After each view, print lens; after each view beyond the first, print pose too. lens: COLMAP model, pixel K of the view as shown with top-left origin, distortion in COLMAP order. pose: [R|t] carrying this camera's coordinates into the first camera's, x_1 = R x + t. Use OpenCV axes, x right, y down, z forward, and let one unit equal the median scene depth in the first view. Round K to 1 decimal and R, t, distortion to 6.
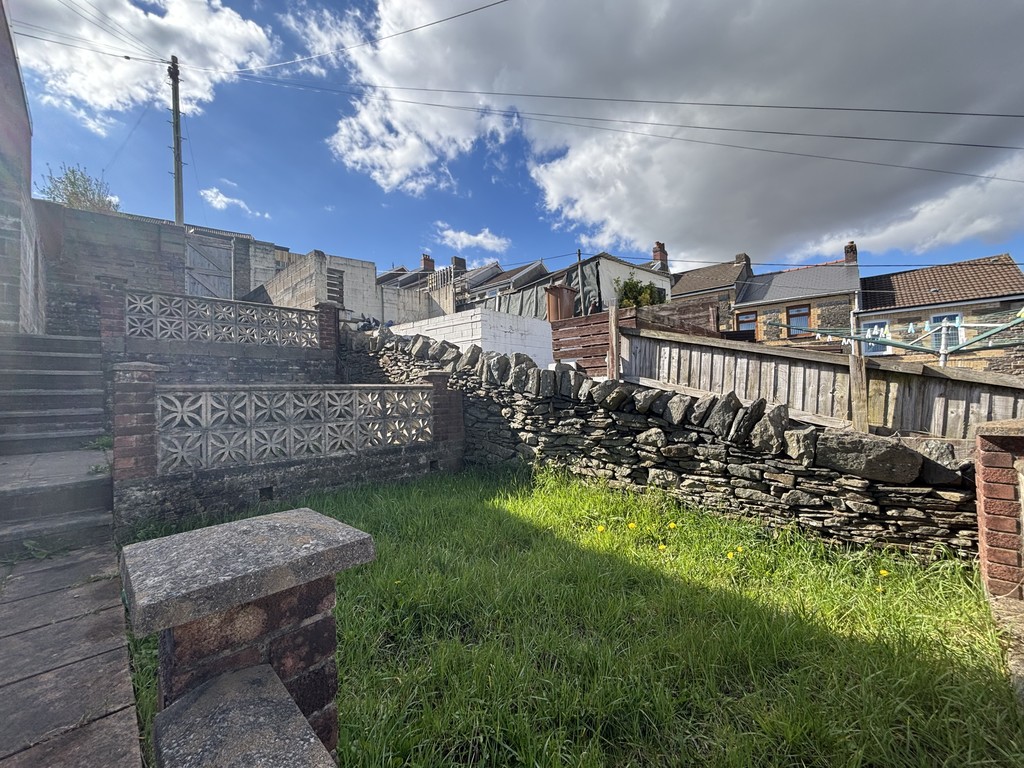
lens RADIAL K [[411.2, 0, 549.4], [0, 411.2, 377.9], [0, 0, 1]] dist [0.001072, -0.005297]
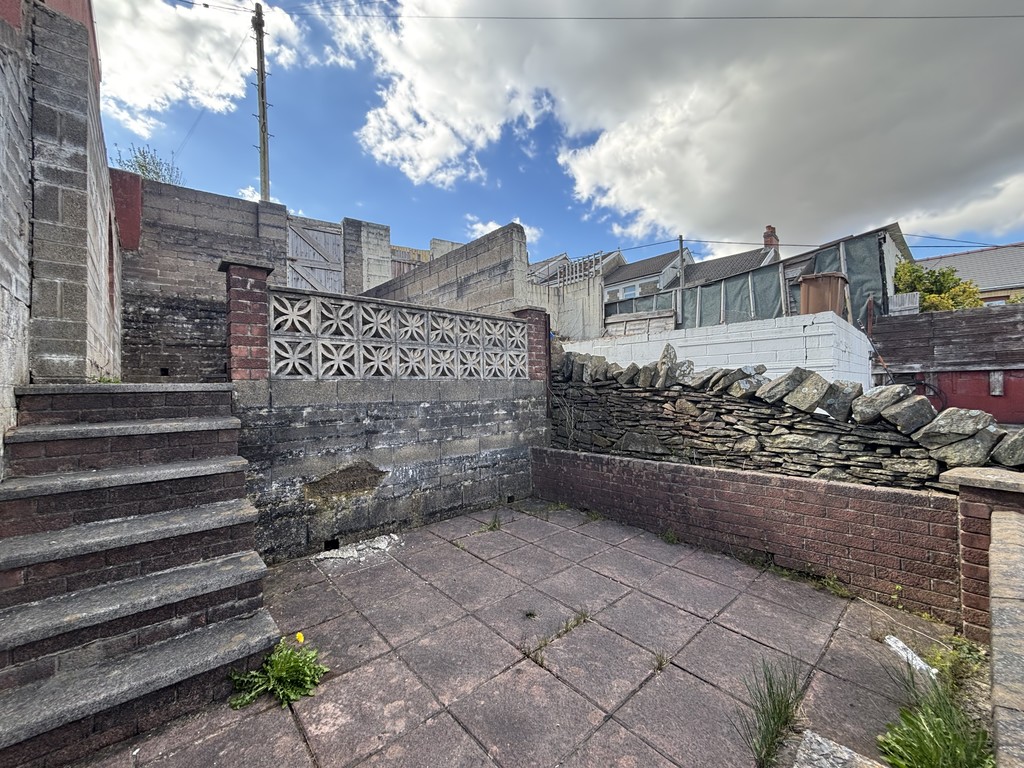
lens RADIAL K [[408.6, 0, 510.5], [0, 408.6, 382.9], [0, 0, 1]] dist [-0.008021, -0.000010]
pose [[0.995907, 0.000708, -0.090381, -0.090150], [0.001363, 0.999738, 0.022856, -0.013932], [0.090373, -0.022886, 0.995645, 0.066345]]
